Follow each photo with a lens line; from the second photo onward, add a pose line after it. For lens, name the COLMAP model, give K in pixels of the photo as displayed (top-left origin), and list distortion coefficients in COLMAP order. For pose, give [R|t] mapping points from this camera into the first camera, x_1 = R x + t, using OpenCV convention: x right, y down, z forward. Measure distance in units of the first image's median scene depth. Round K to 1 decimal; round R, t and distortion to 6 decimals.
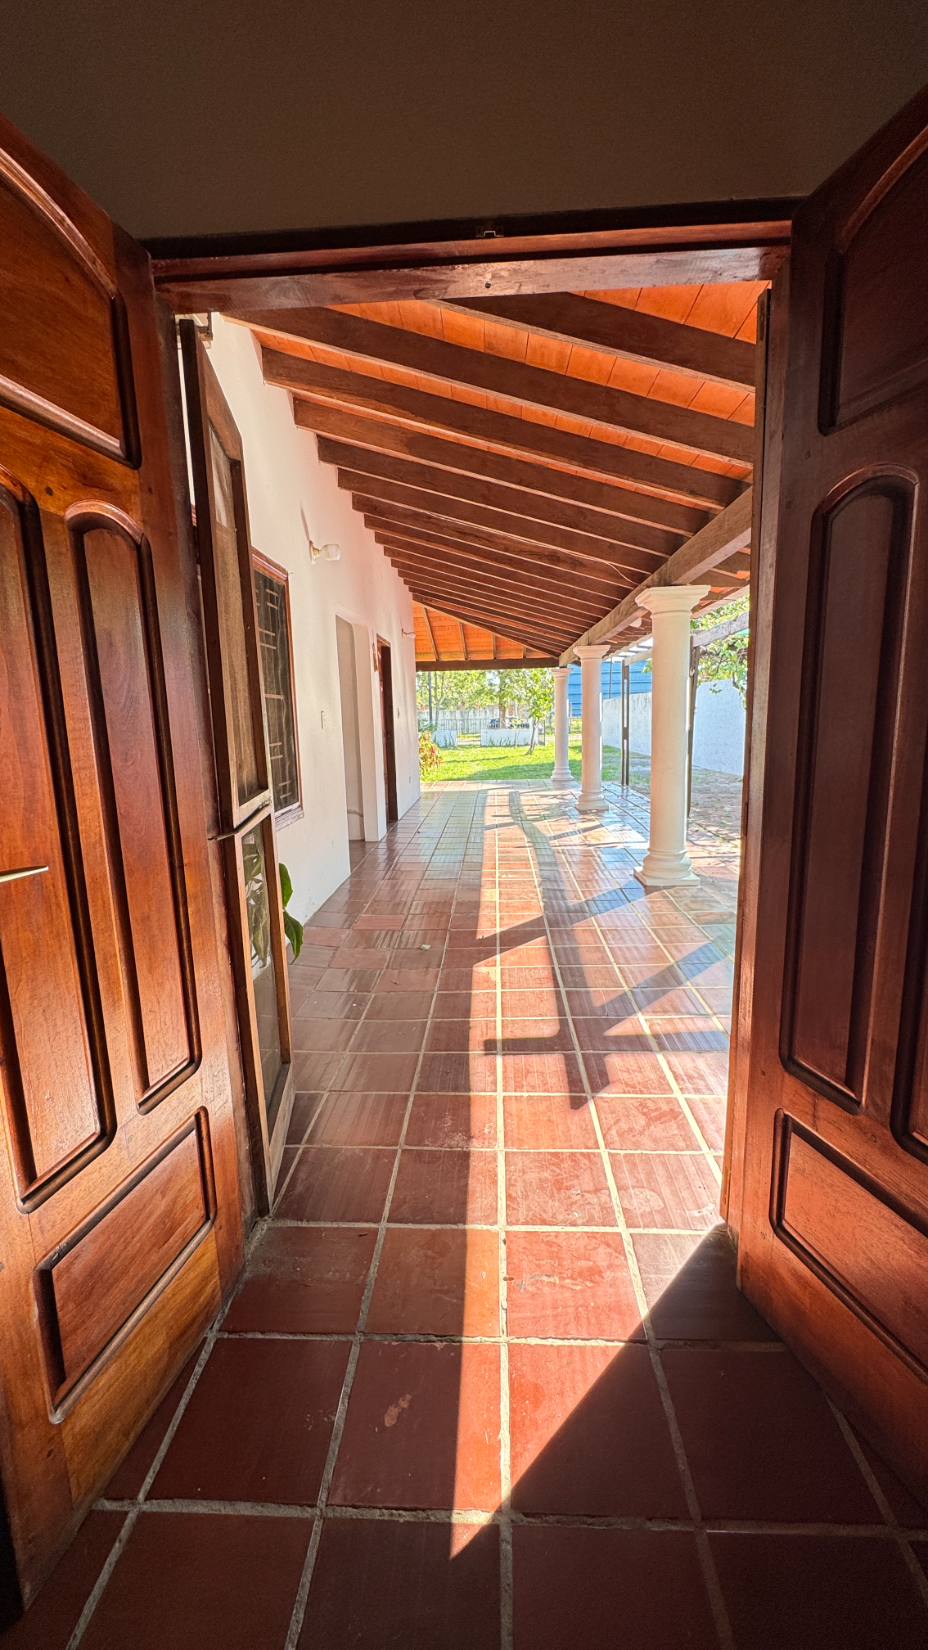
lens RADIAL K [[659.3, 0, 463.3], [0, 659.3, 825.3], [0, 0, 1]] dist [-0.002023, 0.000006]
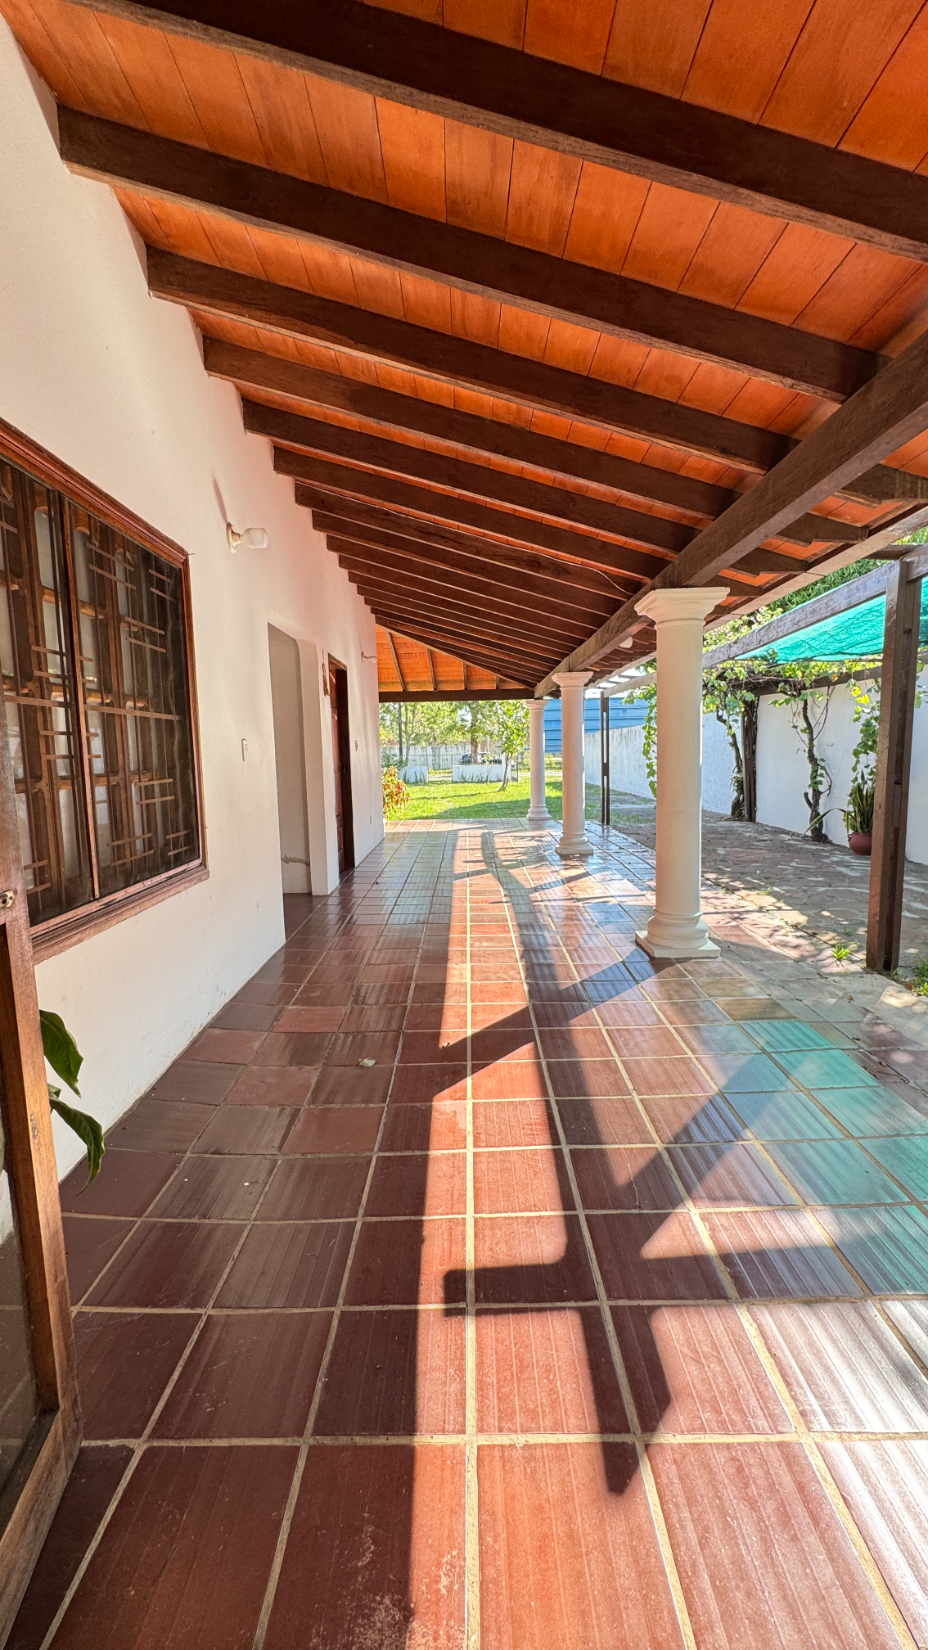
lens RADIAL K [[659.3, 0, 462.9], [0, 659.3, 826.6], [0, 0, 1]] dist [-0.002023, 0.000006]
pose [[0.999134, -0.000150, 0.041615, 0.012228], [0.002308, 0.998654, -0.051808, -0.026551], [-0.041551, 0.051859, 0.997790, 0.202938]]
